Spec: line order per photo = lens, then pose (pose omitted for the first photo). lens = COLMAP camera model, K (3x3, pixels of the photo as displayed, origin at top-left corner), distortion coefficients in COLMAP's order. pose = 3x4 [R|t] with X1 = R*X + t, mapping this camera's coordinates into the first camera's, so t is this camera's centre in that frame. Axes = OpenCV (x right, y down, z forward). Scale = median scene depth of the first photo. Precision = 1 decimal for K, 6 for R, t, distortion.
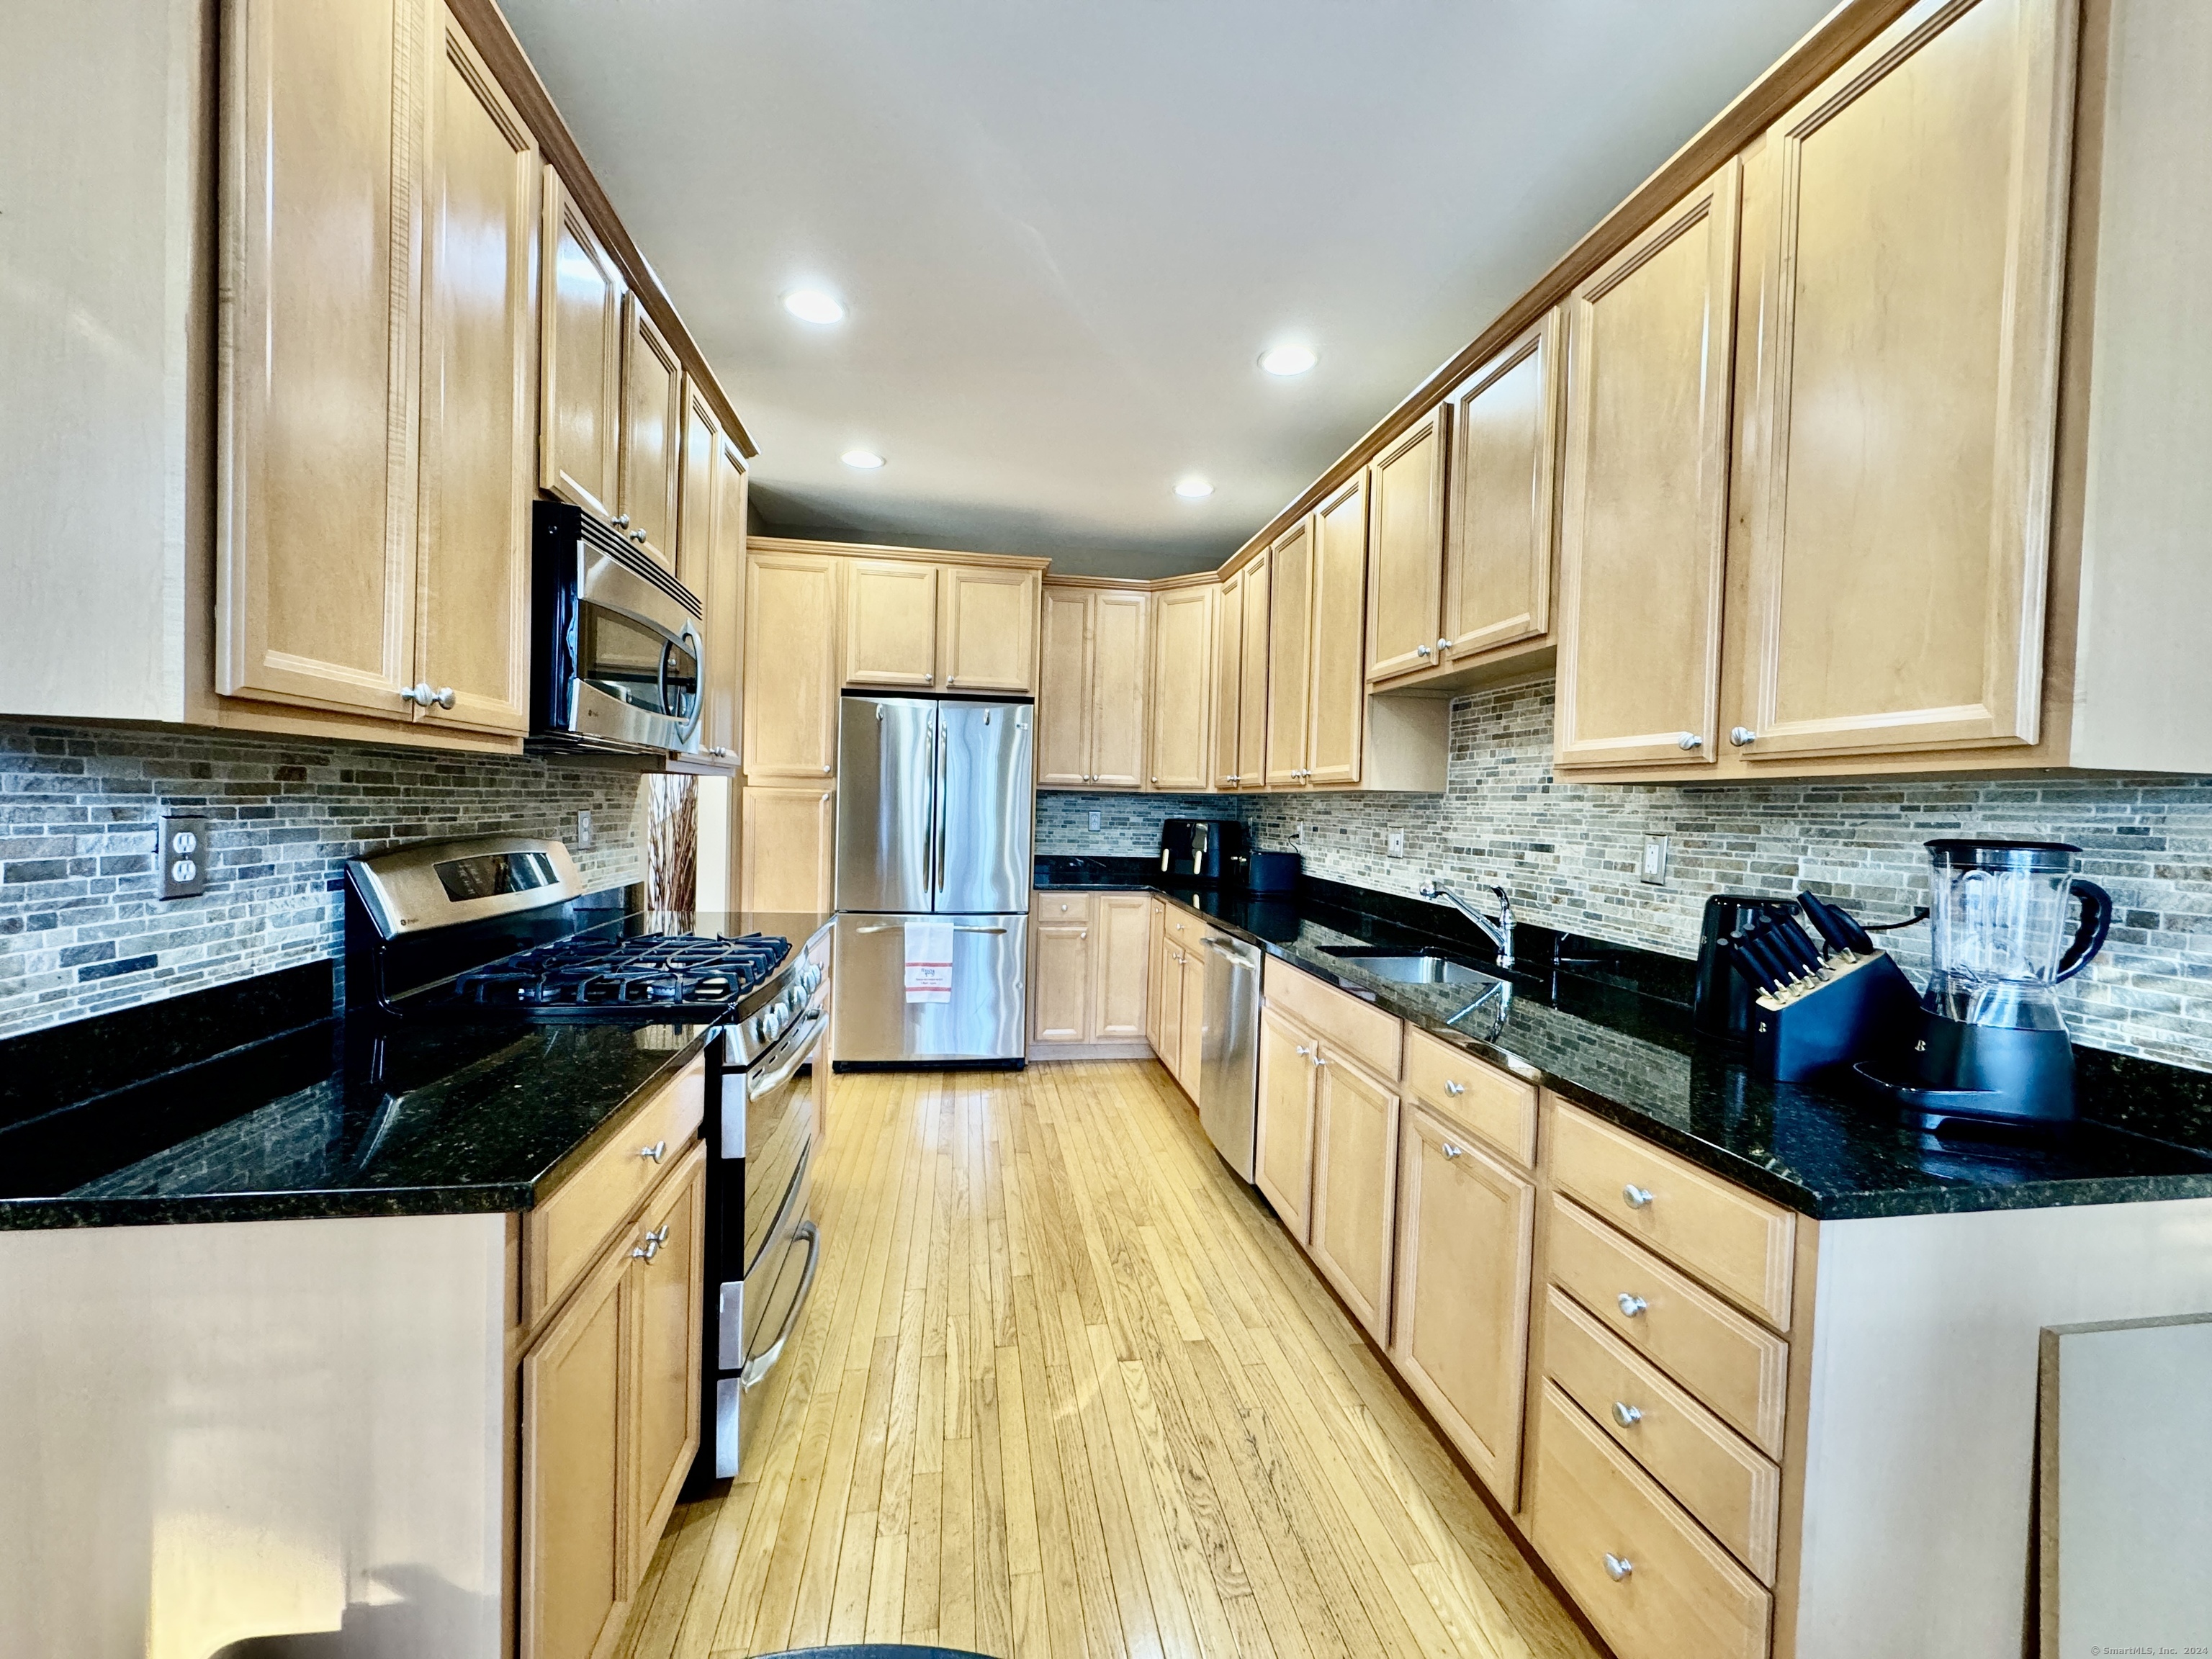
lens RADIAL K [[879.9, 0, 1107.7], [0, 879.9, 829.1], [0, 0, 1]] dist [-0.003340, 0.000326]
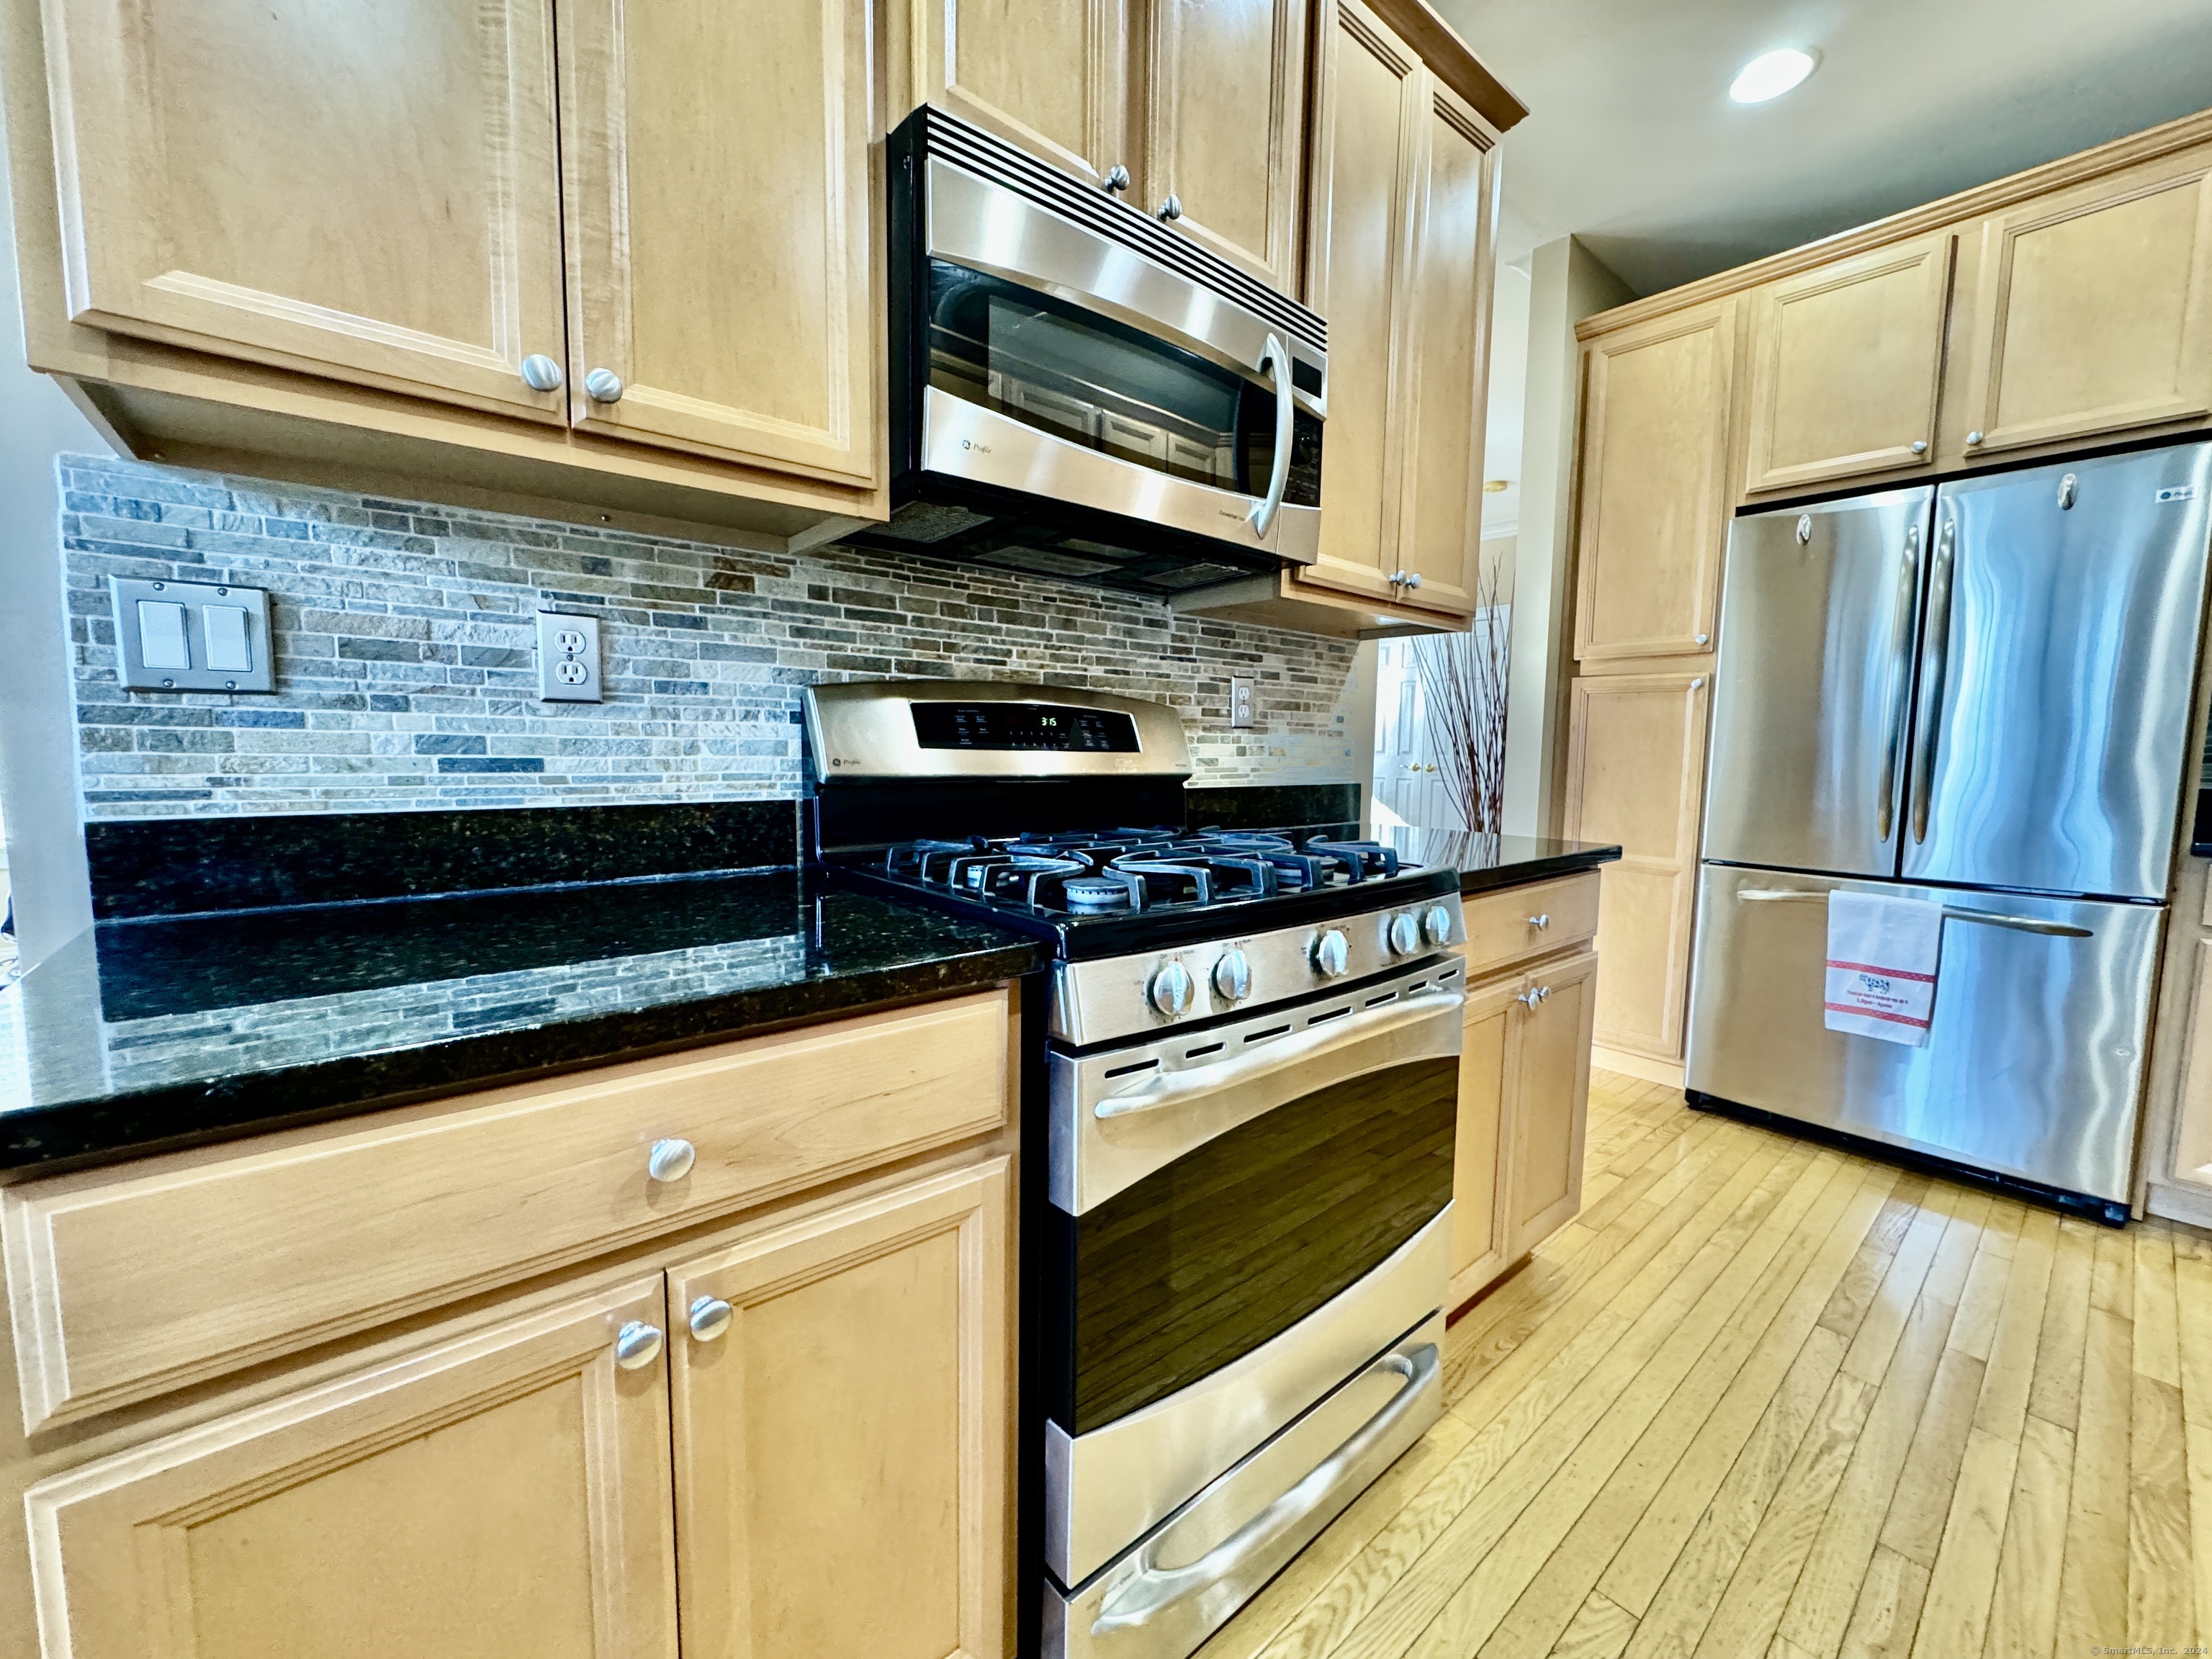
lens RADIAL K [[879.9, 0, 1109.1], [0, 879.9, 830.1], [0, 0, 1]] dist [-0.003340, 0.000326]
pose [[0.518008, 0.057969, -0.853409, 0.022720], [-0.020420, 0.998255, 0.055413, 0.076910], [0.855132, -0.011278, 0.518288, 0.512129]]
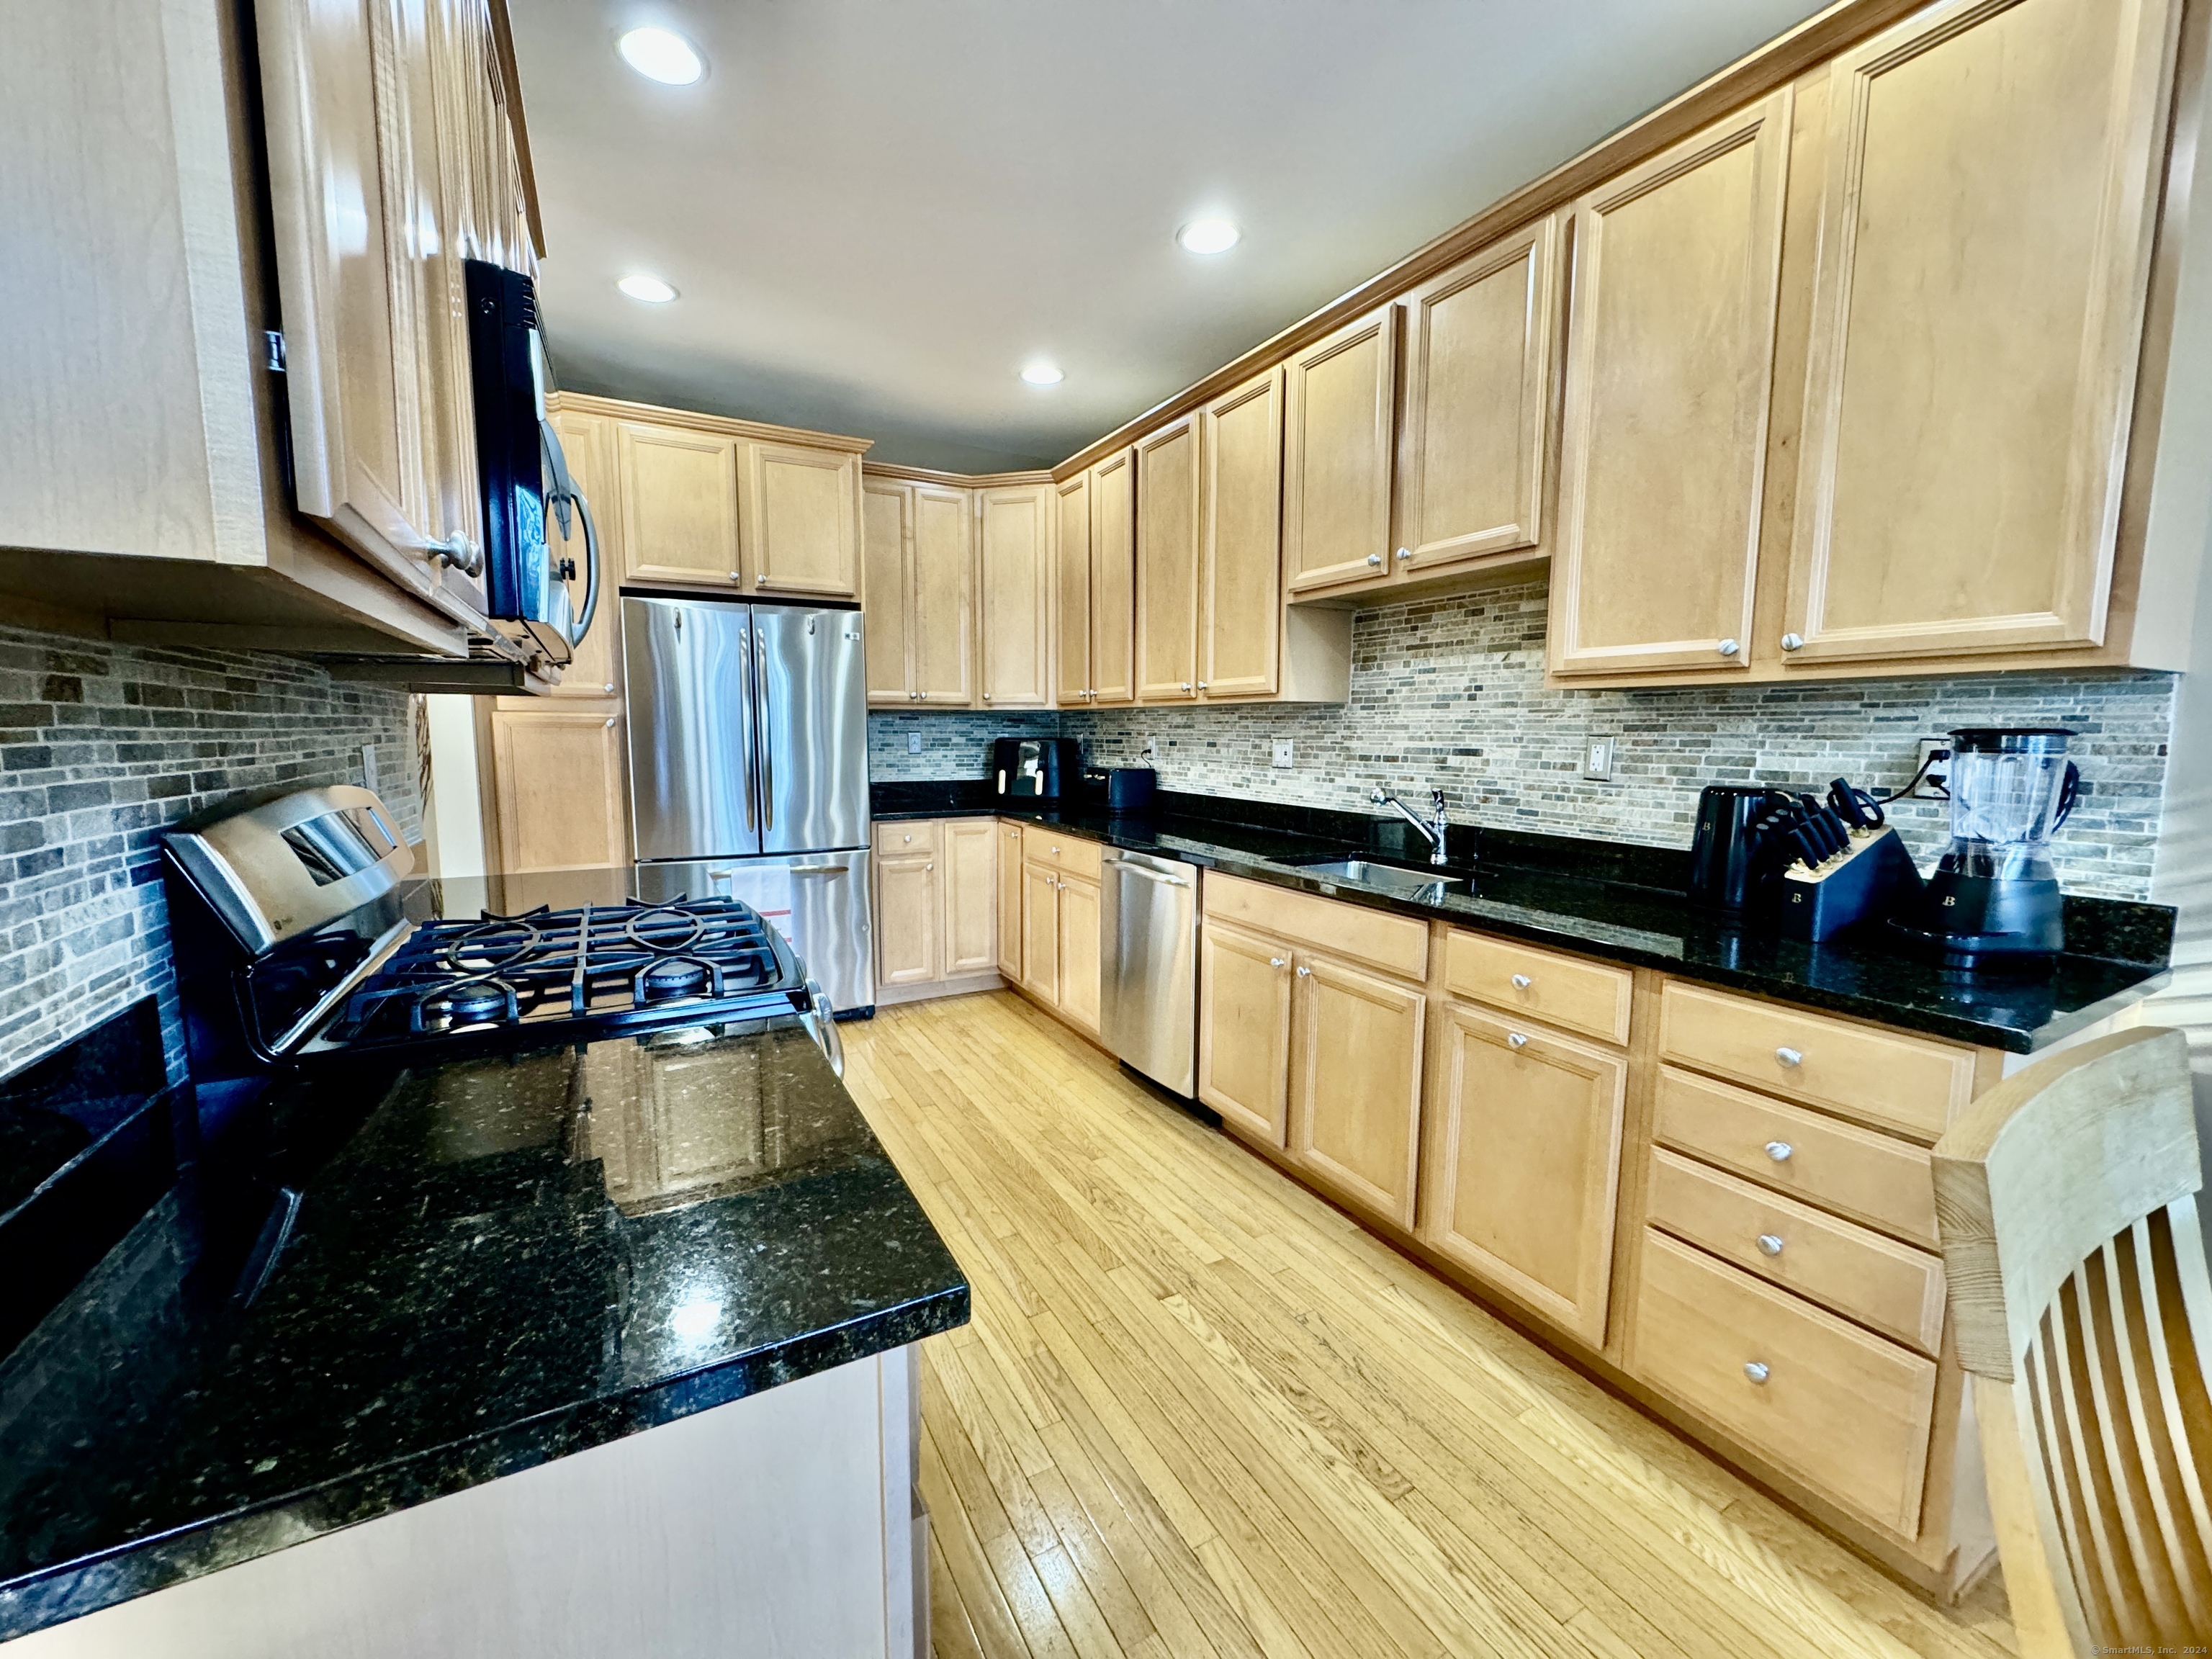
lens RADIAL K [[879.9, 0, 1106.7], [0, 879.9, 828.8], [0, 0, 1]] dist [-0.003340, 0.000326]
pose [[0.941058, -0.062704, 0.332382, -0.288290], [0.032469, 0.994875, 0.095757, -0.002809], [-0.336683, -0.079321, 0.938271, 0.135649]]
